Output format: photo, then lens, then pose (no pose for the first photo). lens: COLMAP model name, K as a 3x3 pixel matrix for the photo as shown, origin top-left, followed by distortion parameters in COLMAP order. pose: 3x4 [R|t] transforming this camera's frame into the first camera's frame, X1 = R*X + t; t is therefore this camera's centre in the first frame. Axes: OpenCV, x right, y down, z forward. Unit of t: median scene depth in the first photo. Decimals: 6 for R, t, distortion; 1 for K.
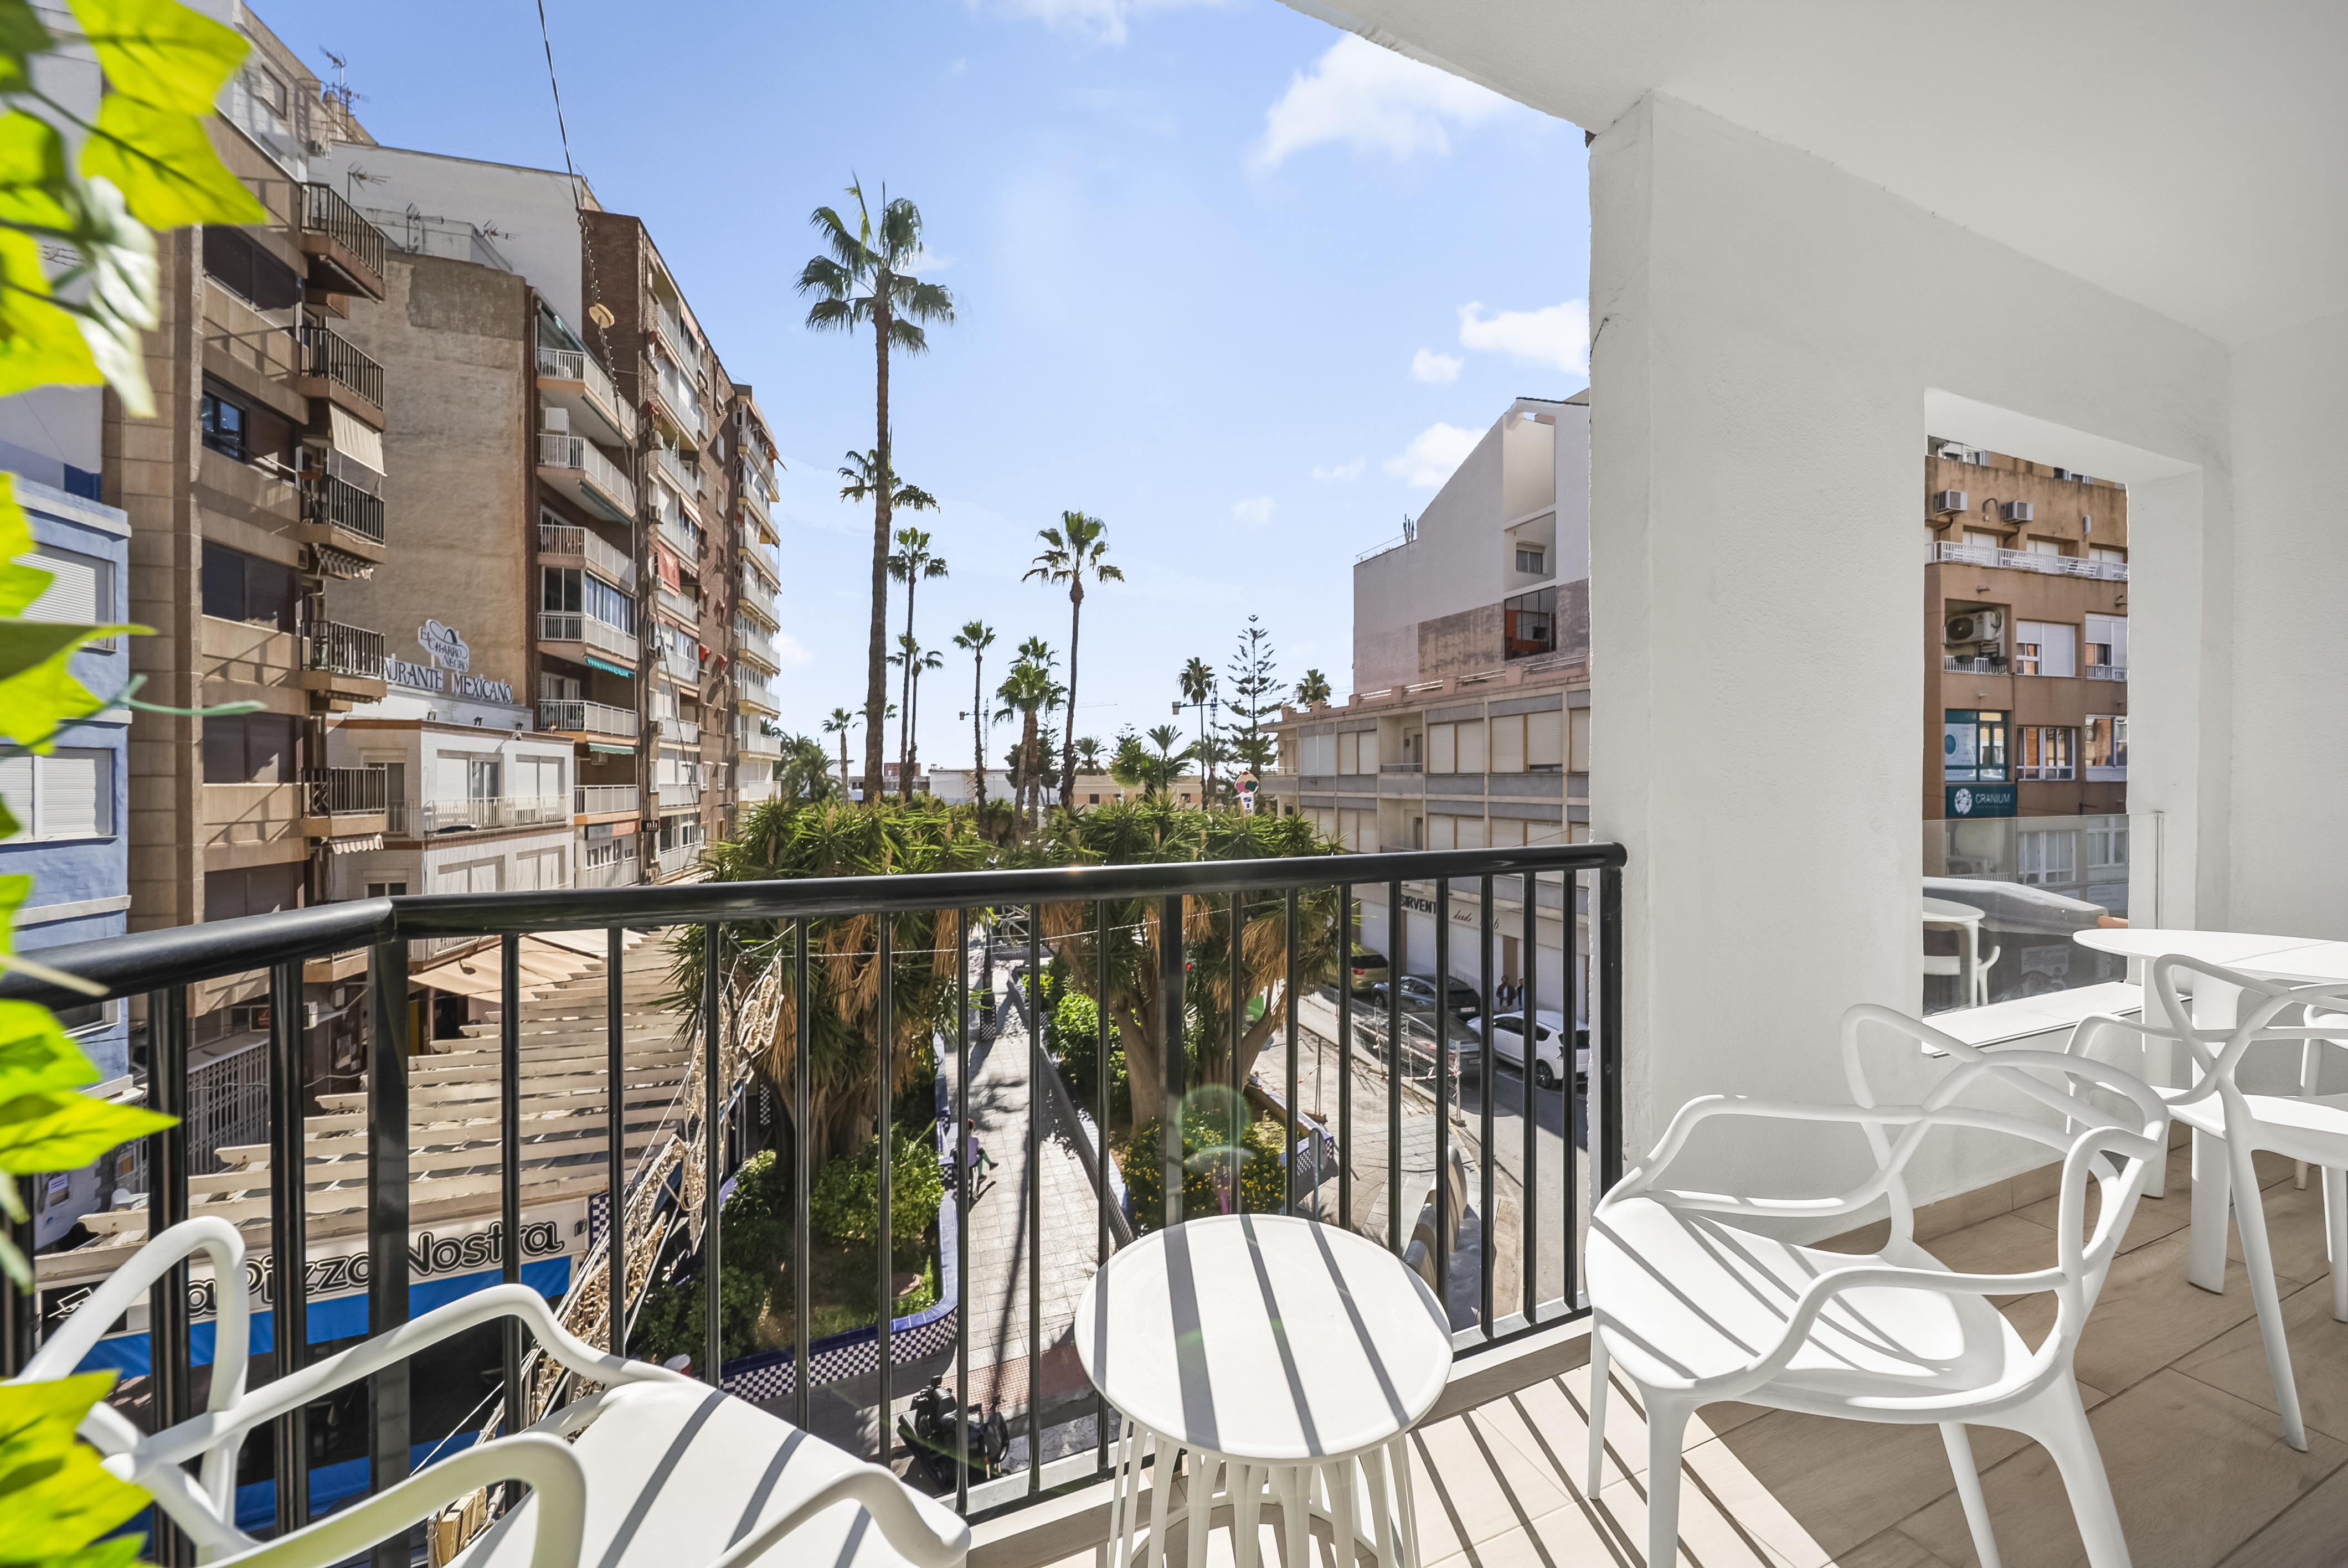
lens RADIAL K [[833.5, 0, 1174.7], [0, 833.5, 779.6], [0, 0, 1]] dist [-0.000841, -0.000471]
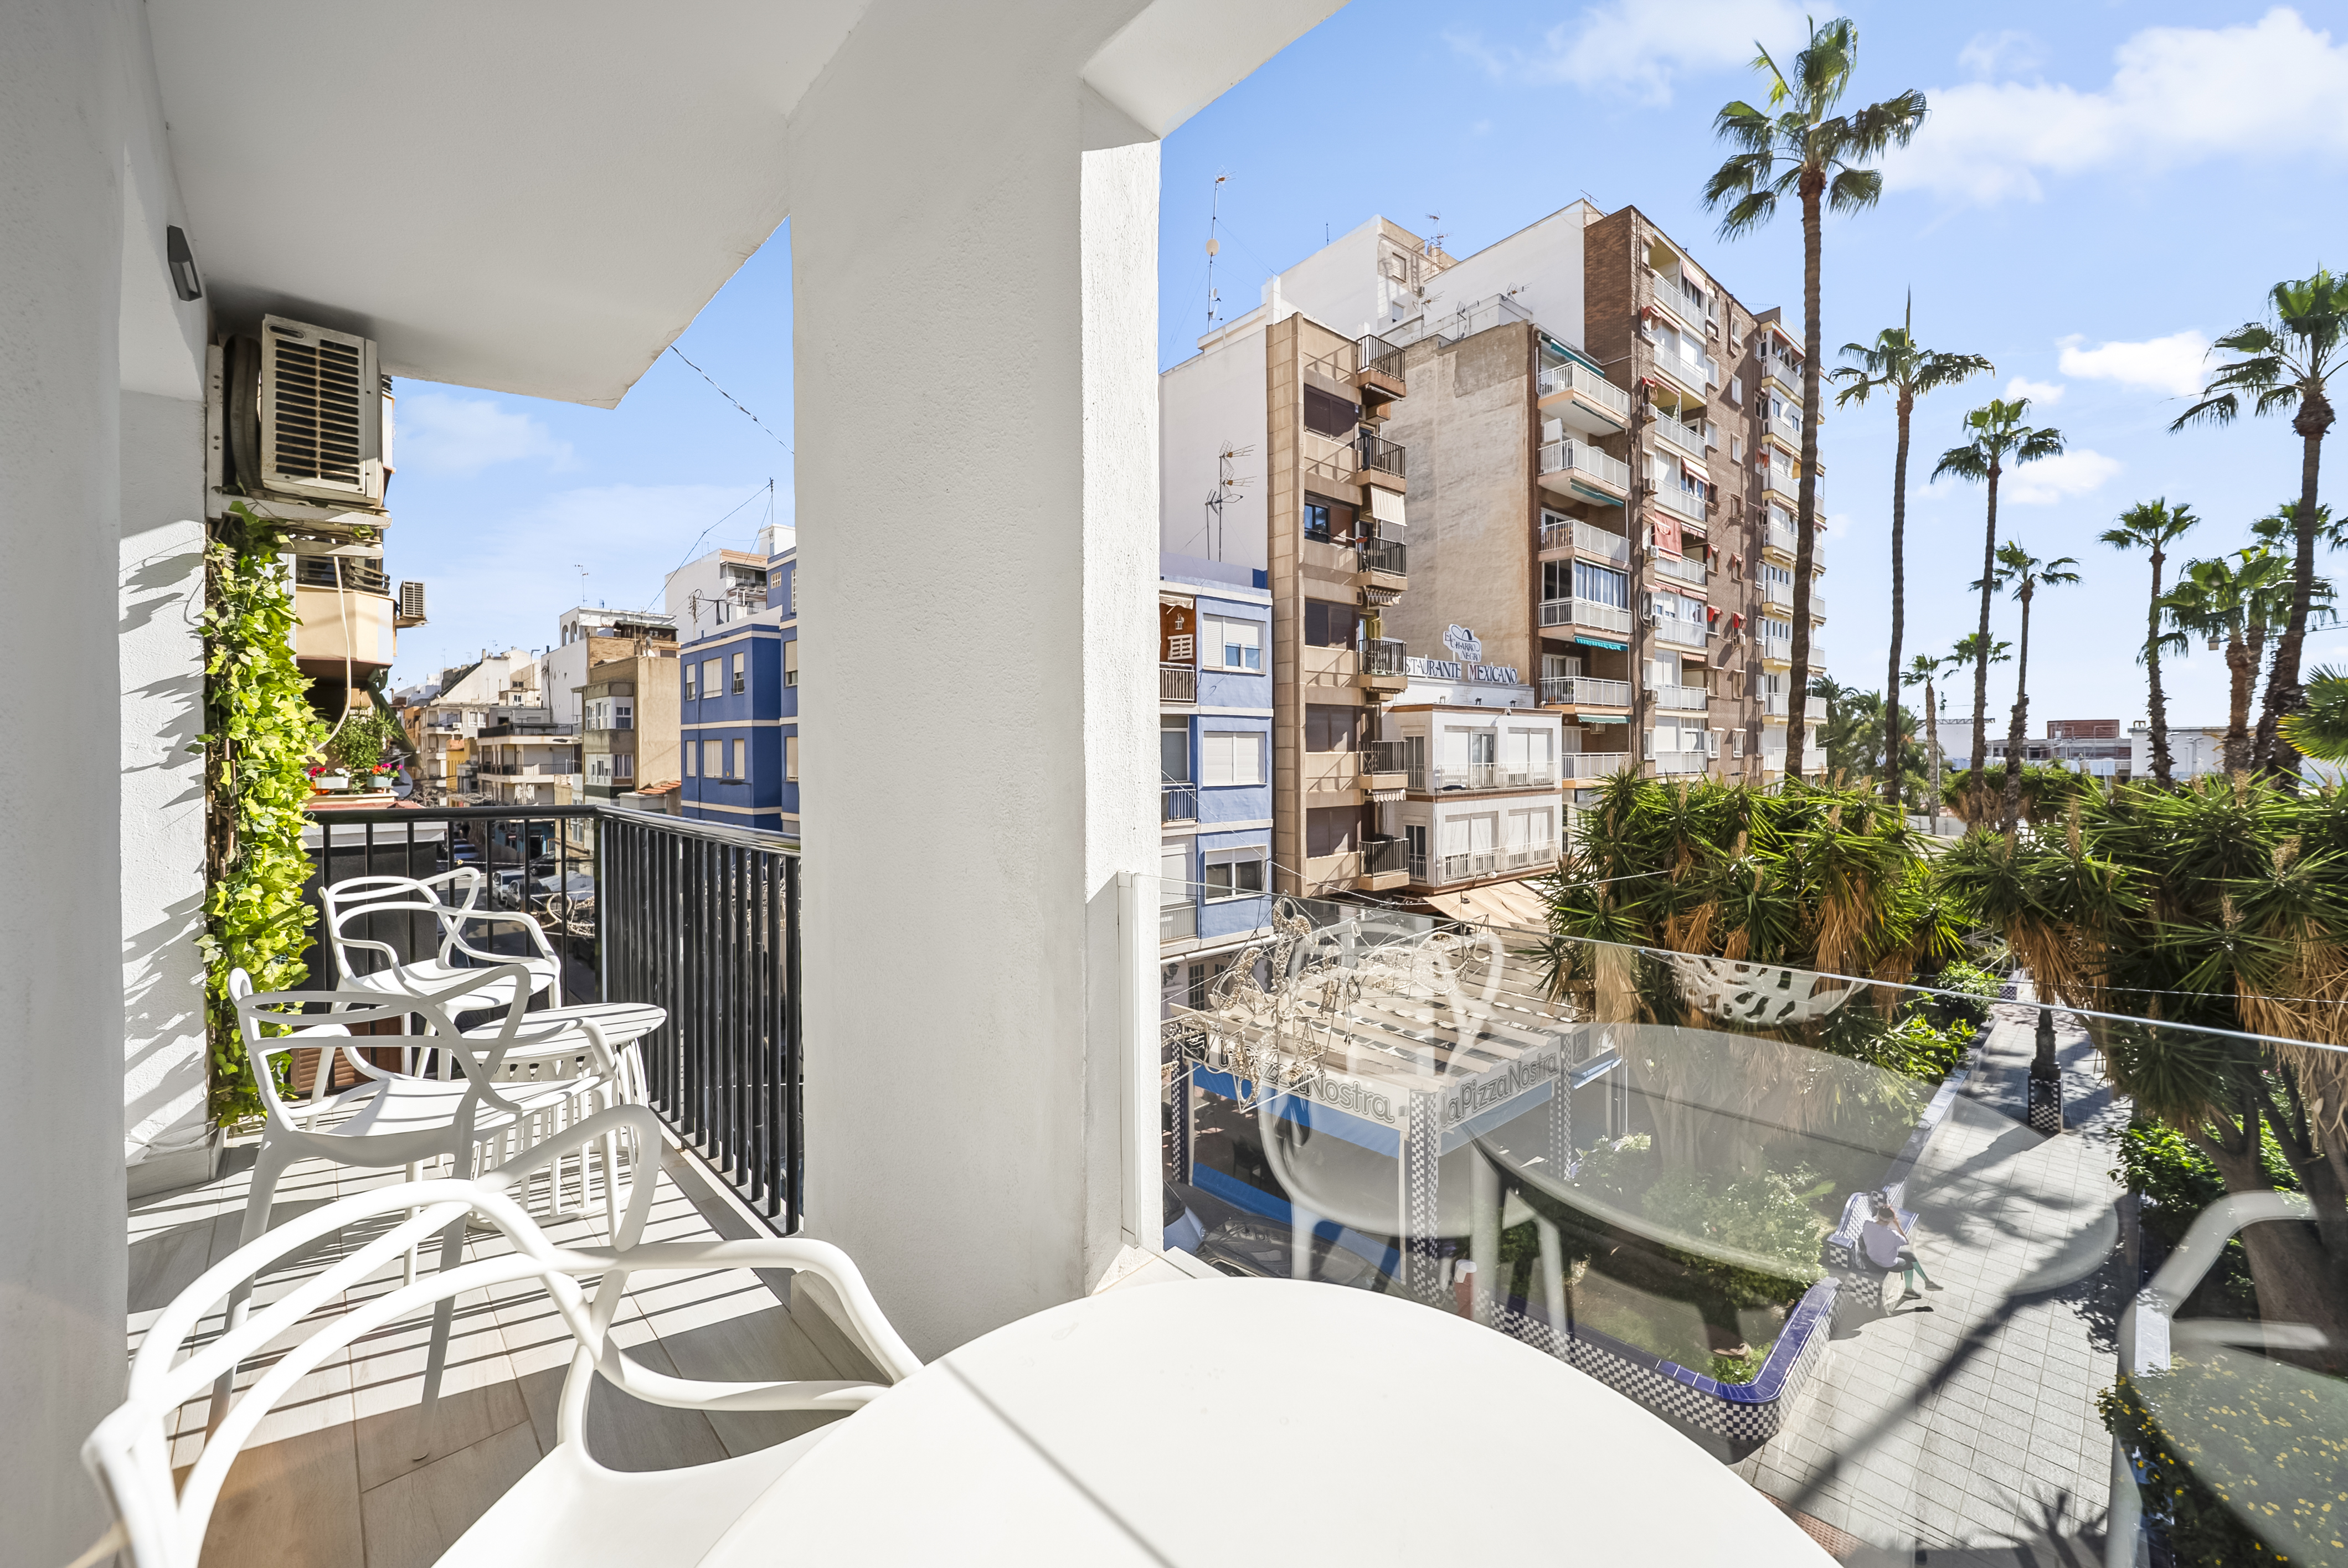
lens RADIAL K [[847.1, 0, 1175.6], [0, 847.1, 749.4], [0, 0, 1]] dist [-0.001994, -0.000472]
pose [[0.403591, -0.000092, -0.914939, 0.099450], [0.005051, 0.999985, 0.002128, -0.002698], [0.914926, -0.005480, 0.403586, 0.058304]]
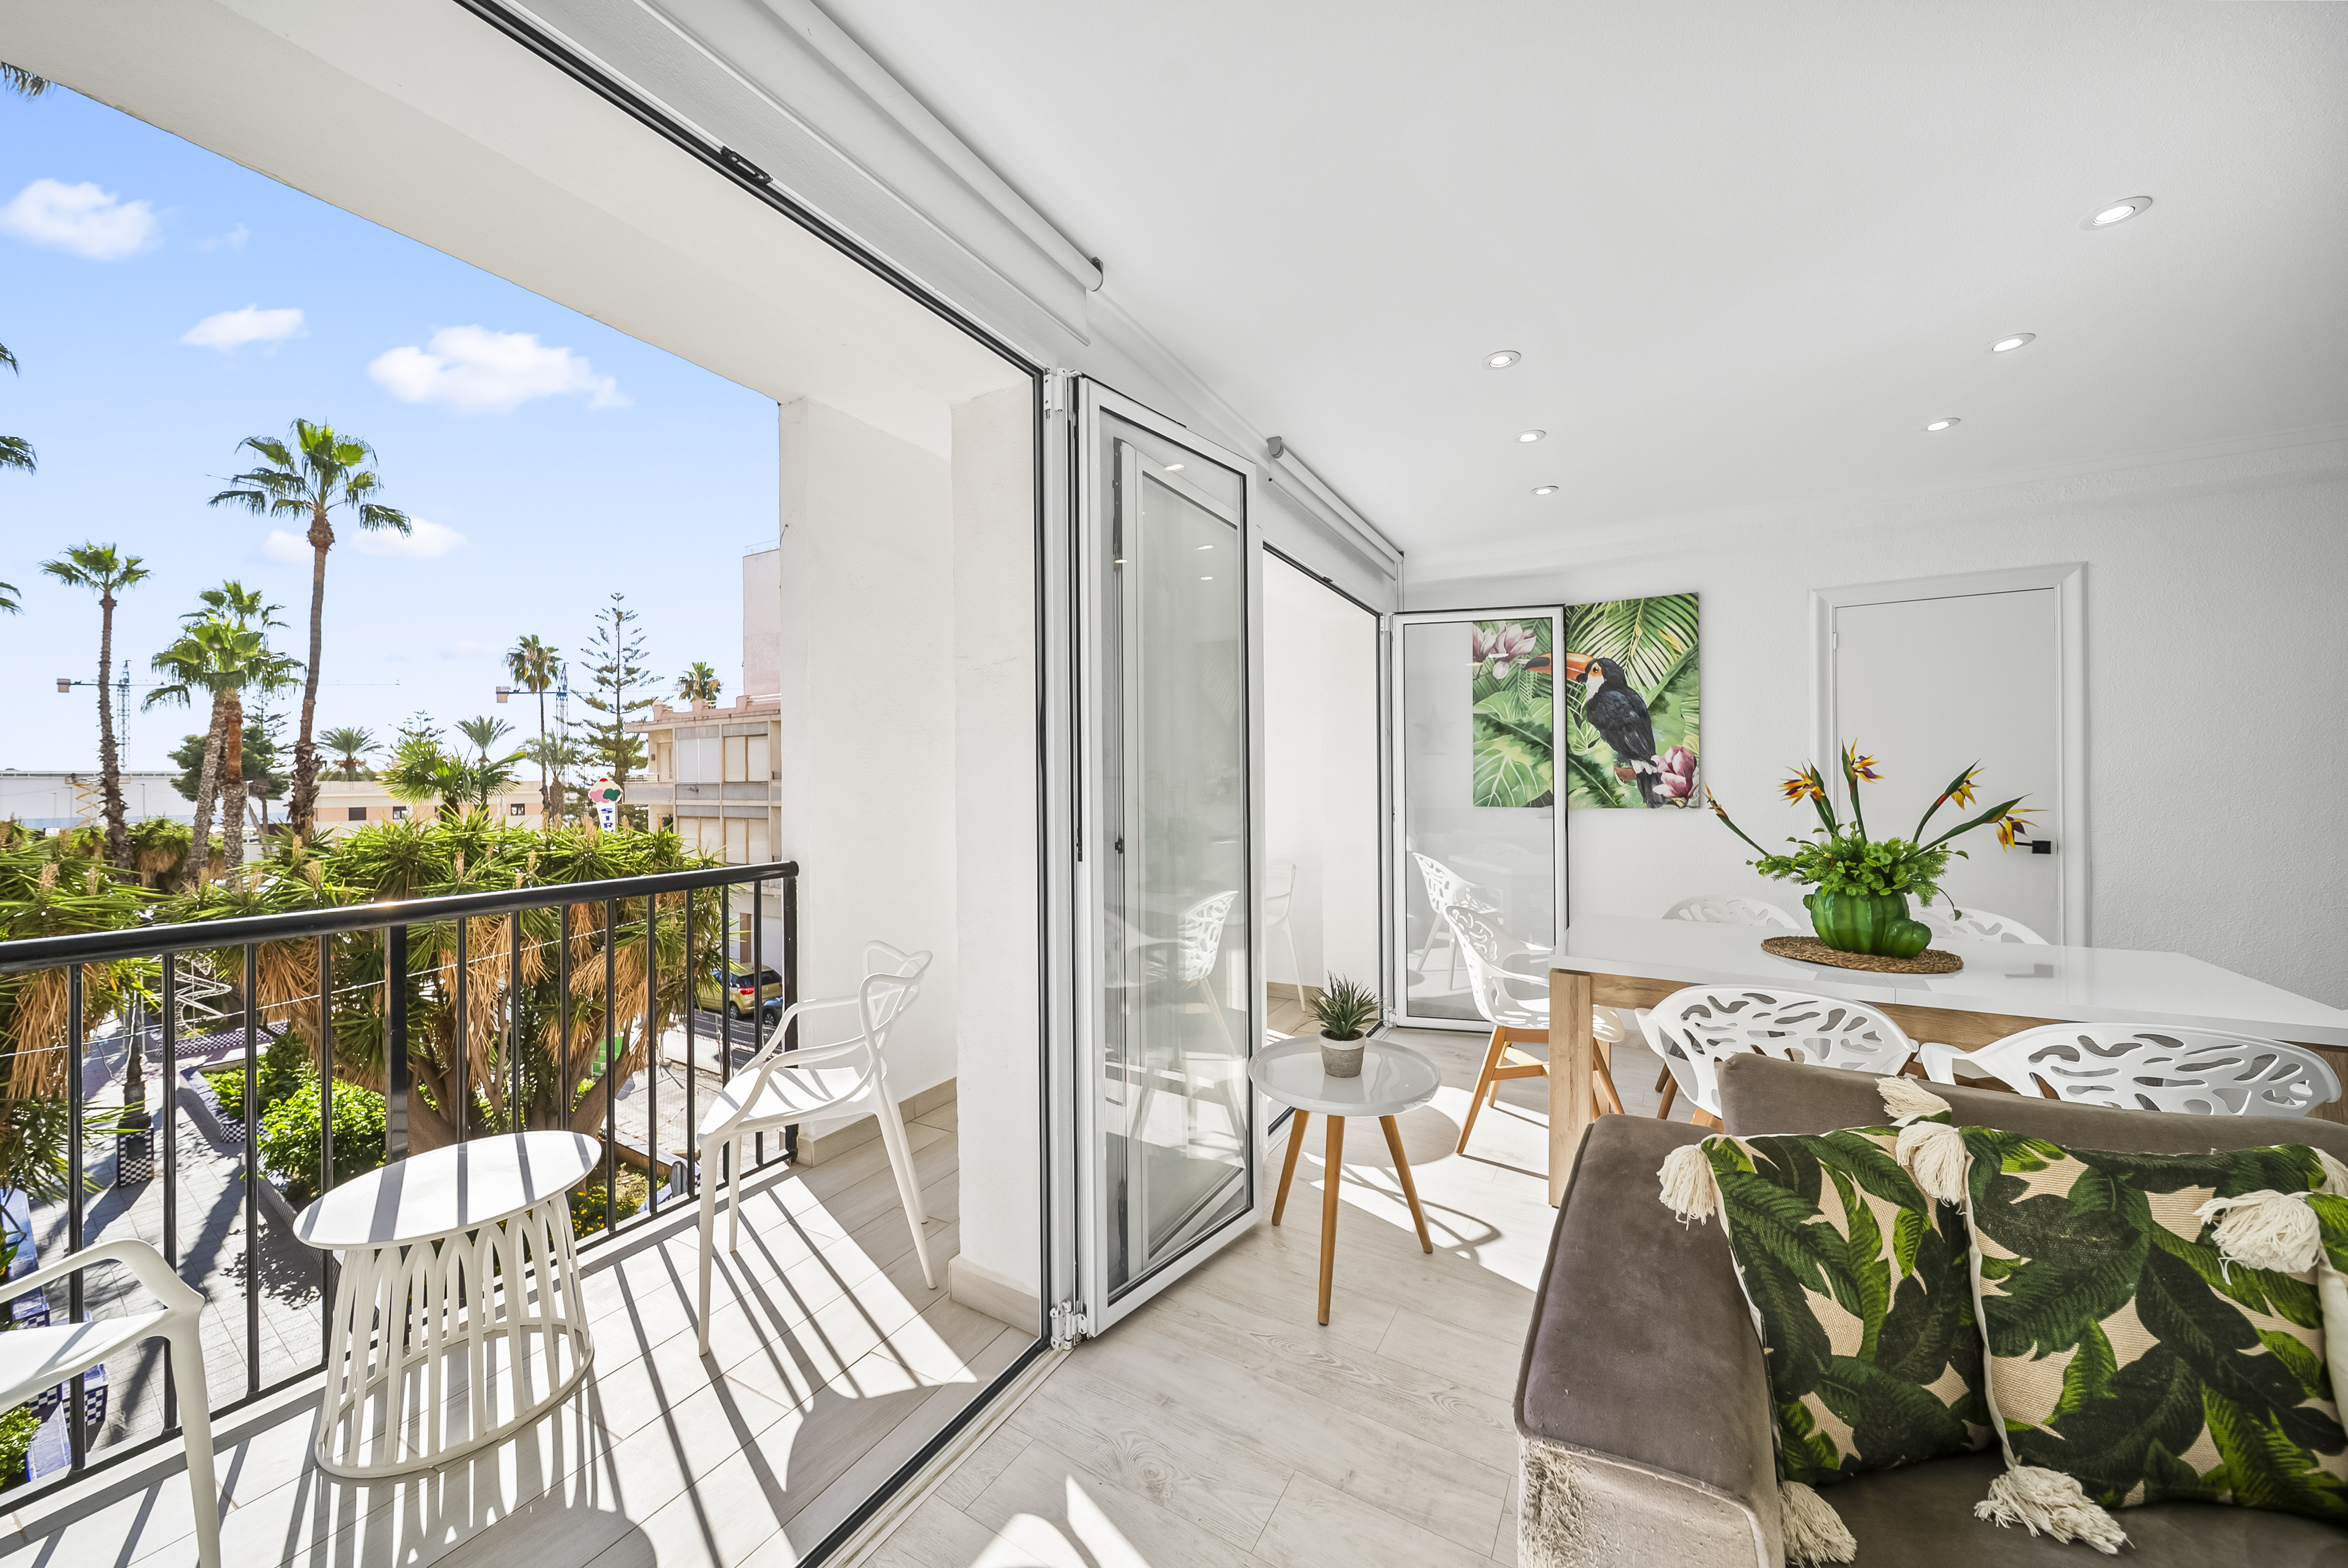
lens RADIAL K [[833.5, 0, 1174.7], [0, 833.5, 779.6], [0, 0, 1]] dist [-0.000841, -0.000471]
pose [[0.778052, -0.001379, 0.628198, 0.006019], [0.004393, 0.999985, -0.003246, -0.003951], [-0.628184, 0.005286, 0.778047, -0.037186]]
